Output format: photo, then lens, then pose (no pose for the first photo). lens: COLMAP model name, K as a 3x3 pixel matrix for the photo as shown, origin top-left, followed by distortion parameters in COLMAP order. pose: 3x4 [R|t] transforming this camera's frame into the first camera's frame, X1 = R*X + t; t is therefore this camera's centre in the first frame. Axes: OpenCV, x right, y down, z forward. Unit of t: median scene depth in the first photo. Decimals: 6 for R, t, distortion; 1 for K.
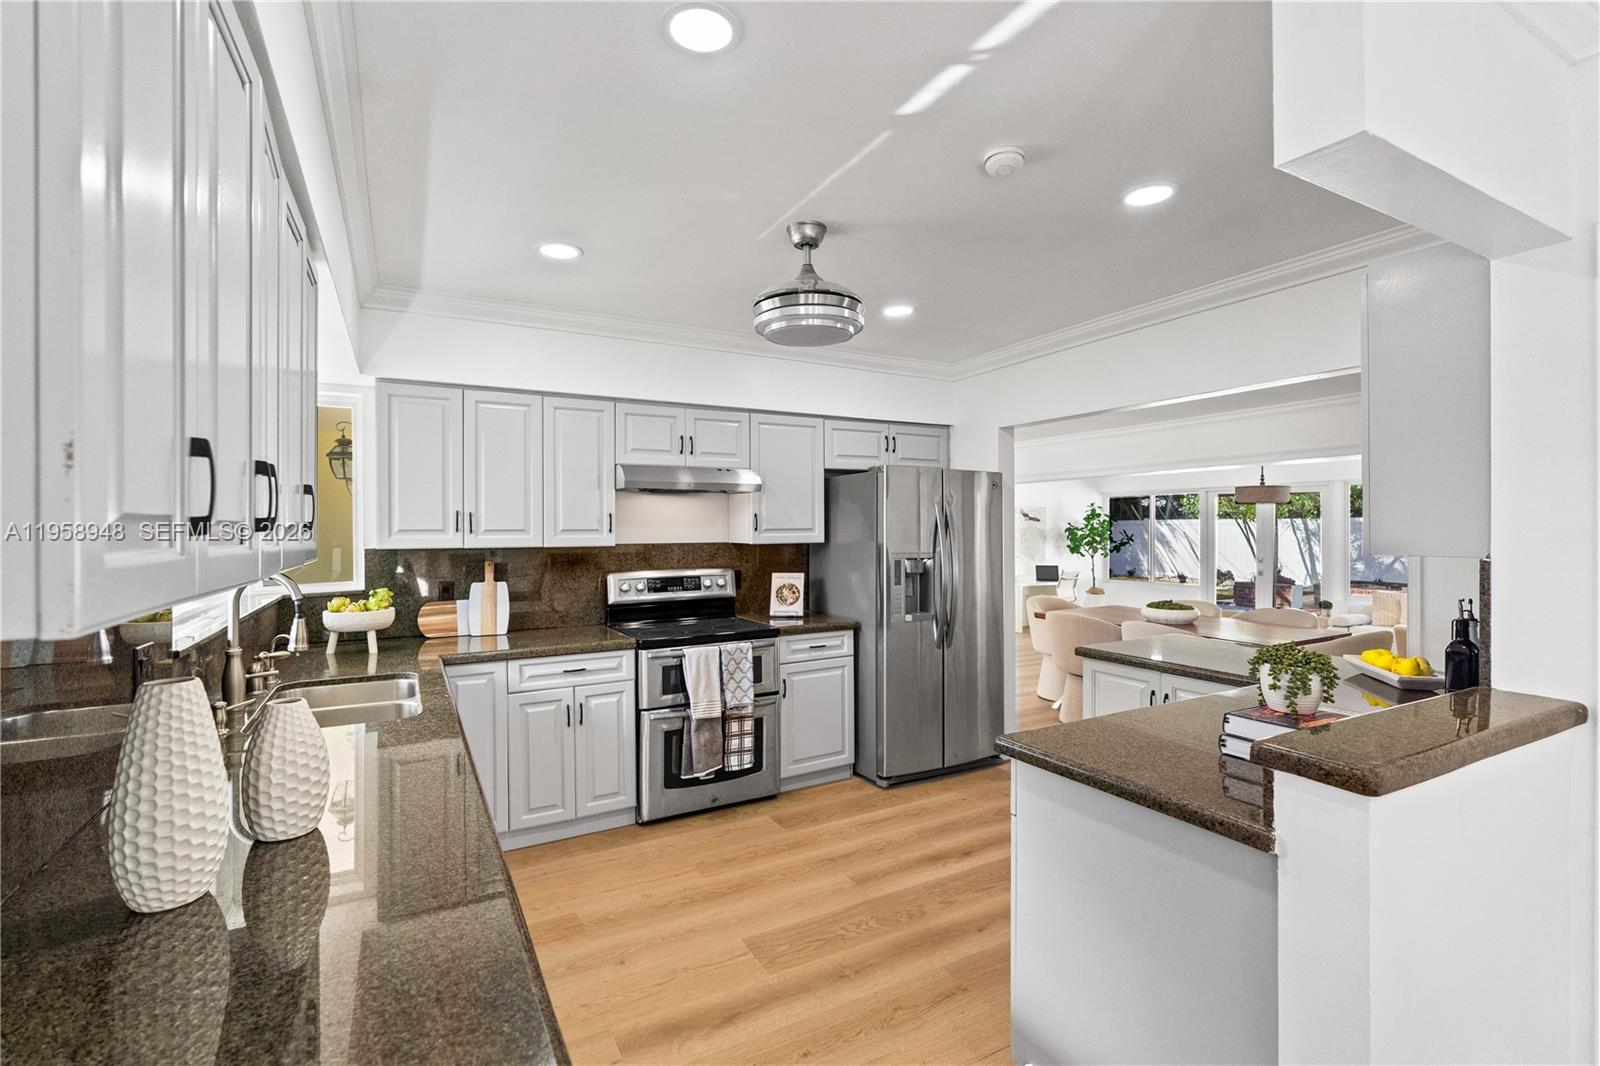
lens RADIAL K [[726.5, 0, 799.2], [0, 726.5, 529.8], [0, 0, 1]] dist [-0.002993, -0.000077]
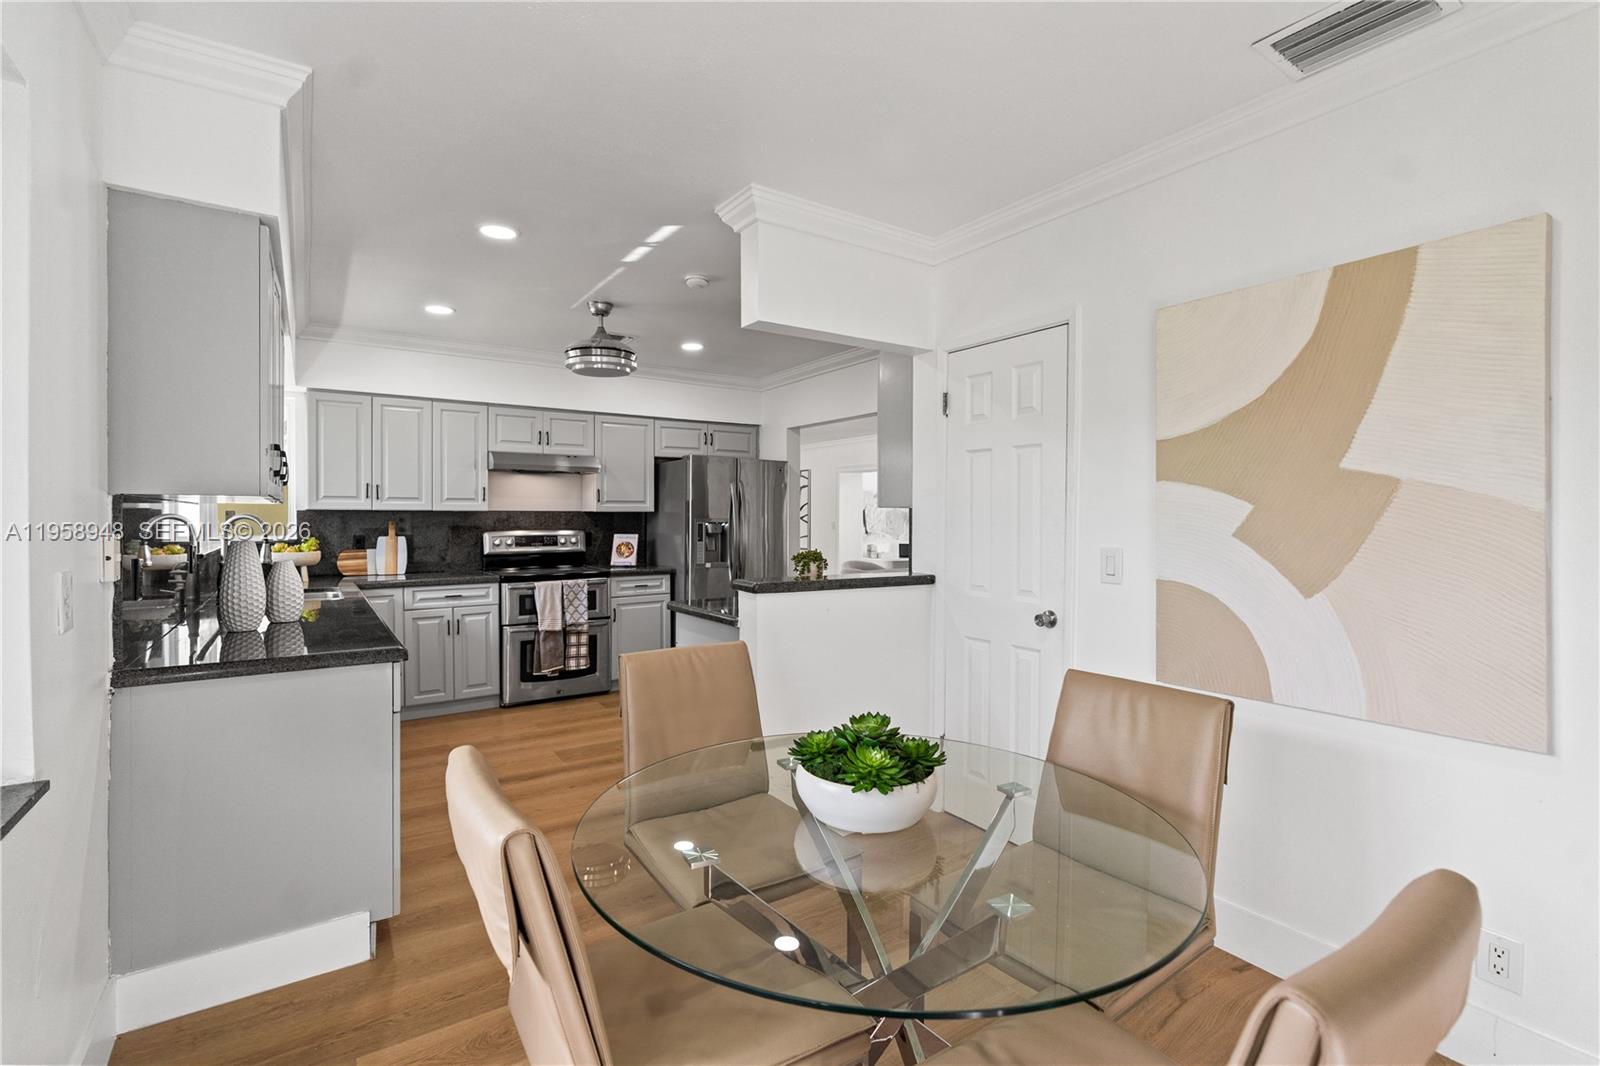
lens RADIAL K [[726.5, 0, 795.4], [0, 726.5, 521.2], [0, 0, 1]] dist [-0.002993, -0.000077]
pose [[0.995754, 0.006129, 0.091849, 0.205750], [-0.006615, 0.999966, 0.004983, 0.032050], [-0.091816, -0.005570, 0.995760, -0.433847]]
